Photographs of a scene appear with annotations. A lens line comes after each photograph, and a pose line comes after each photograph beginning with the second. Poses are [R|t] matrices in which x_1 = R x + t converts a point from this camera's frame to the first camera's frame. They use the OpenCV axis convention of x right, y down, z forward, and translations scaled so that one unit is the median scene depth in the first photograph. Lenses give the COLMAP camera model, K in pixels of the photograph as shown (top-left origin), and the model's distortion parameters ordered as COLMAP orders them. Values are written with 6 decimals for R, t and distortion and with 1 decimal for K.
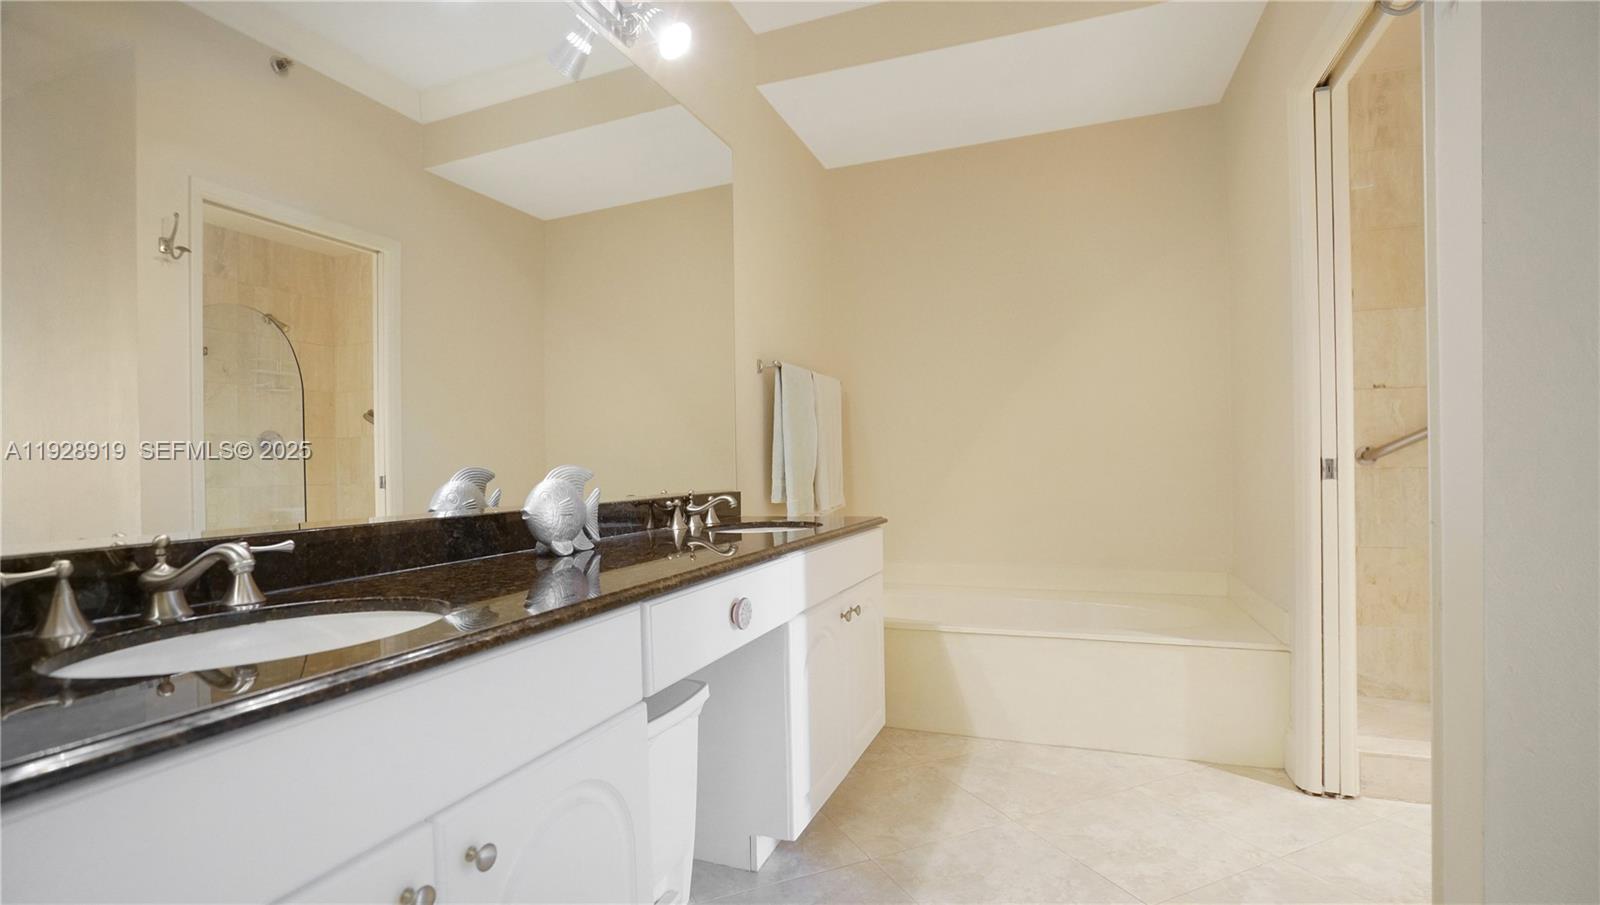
lens RADIAL K [[738.6, 0, 799.1], [0, 738.6, 460.8], [0, 0, 1]] dist [-0.058544, 0.024963]
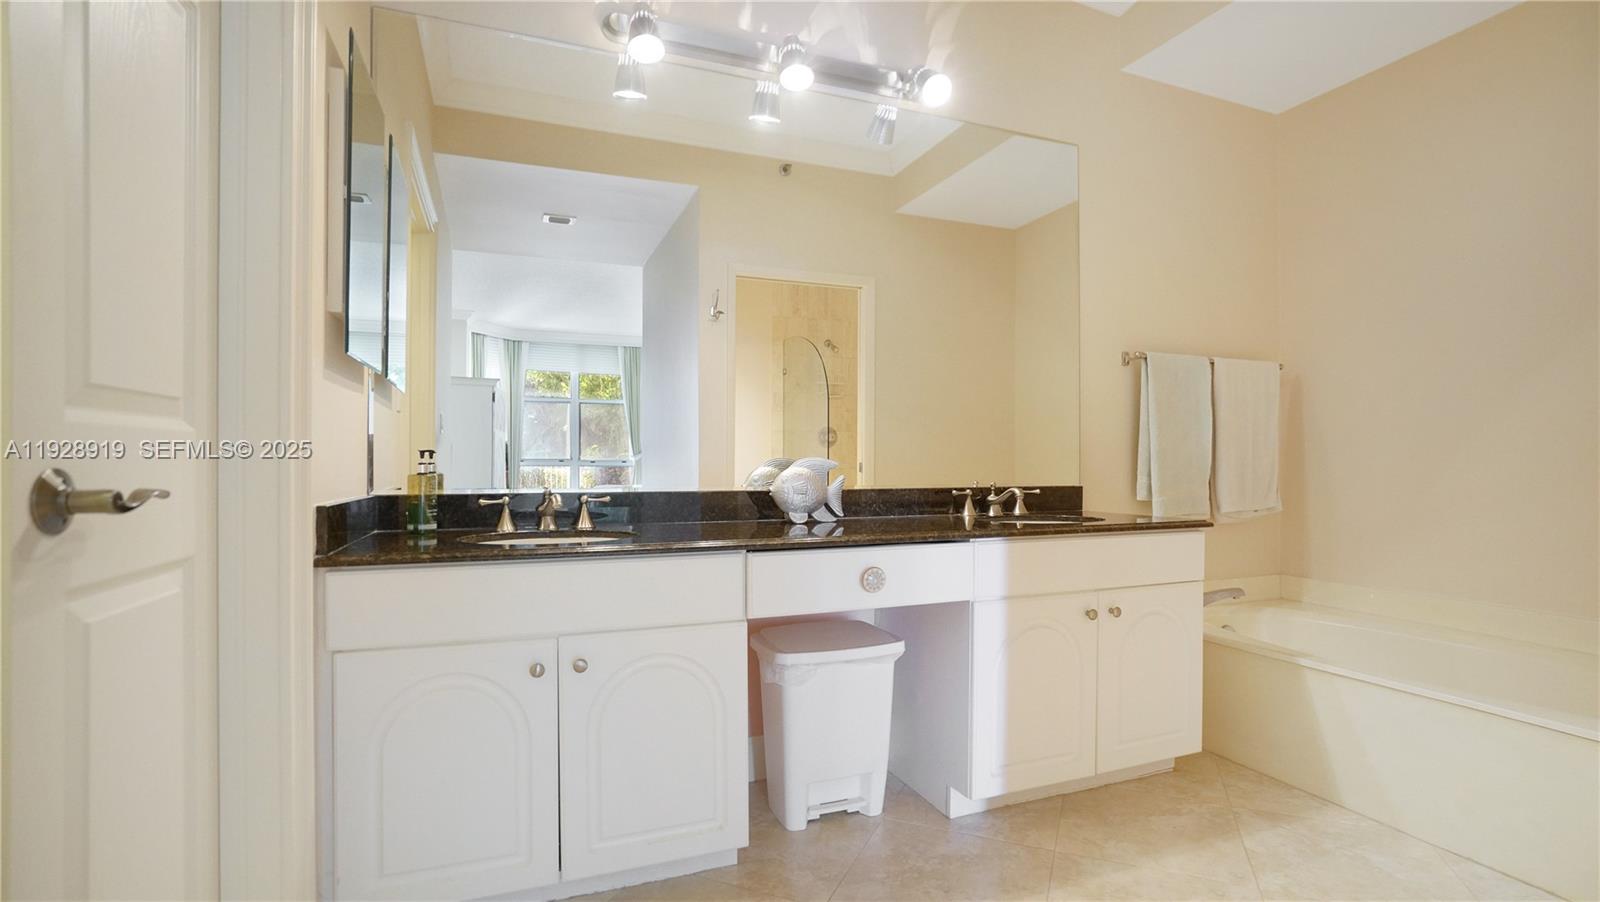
lens RADIAL K [[738.6, 0, 799.1], [0, 738.6, 459.3], [0, 0, 1]] dist [-0.058544, 0.024963]
pose [[0.686874, 0.020186, -0.726496, 0.451147], [-0.011453, 0.999791, 0.016951, -0.009274], [0.726686, -0.003323, 0.686961, 0.036661]]
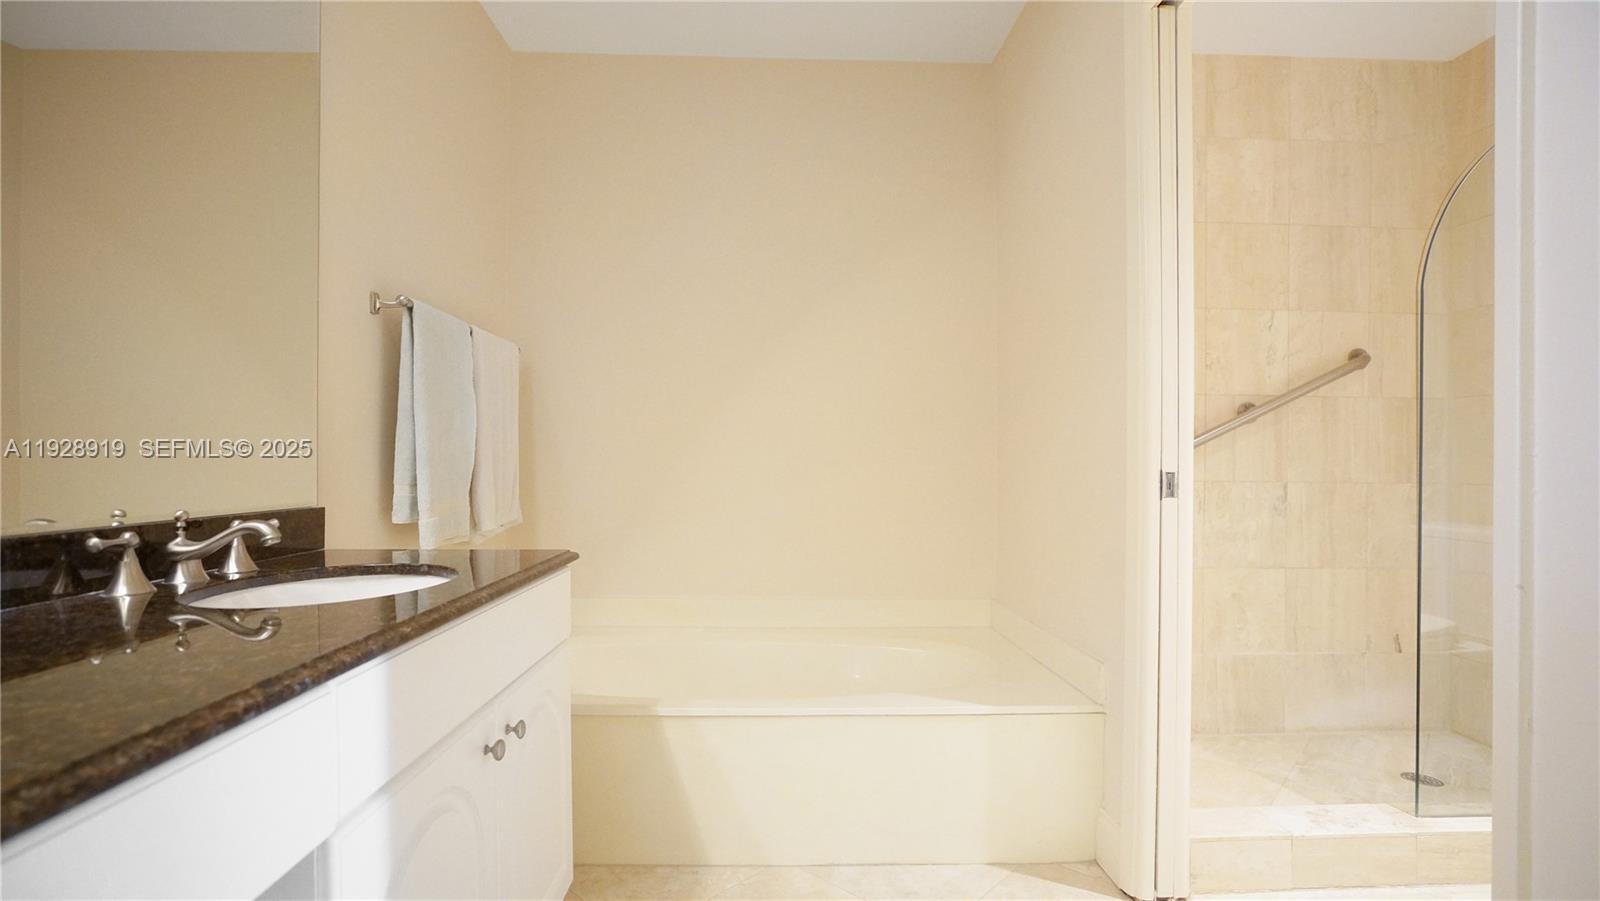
lens RADIAL K [[738.6, 0, 799.1], [0, 738.6, 458.8], [0, 0, 1]] dist [-0.058544, 0.024963]
pose [[0.920920, 0.024123, 0.389005, 0.051292], [-0.022980, 0.999707, -0.007590, -0.001328], [-0.389074, -0.001950, 0.921205, 0.384357]]
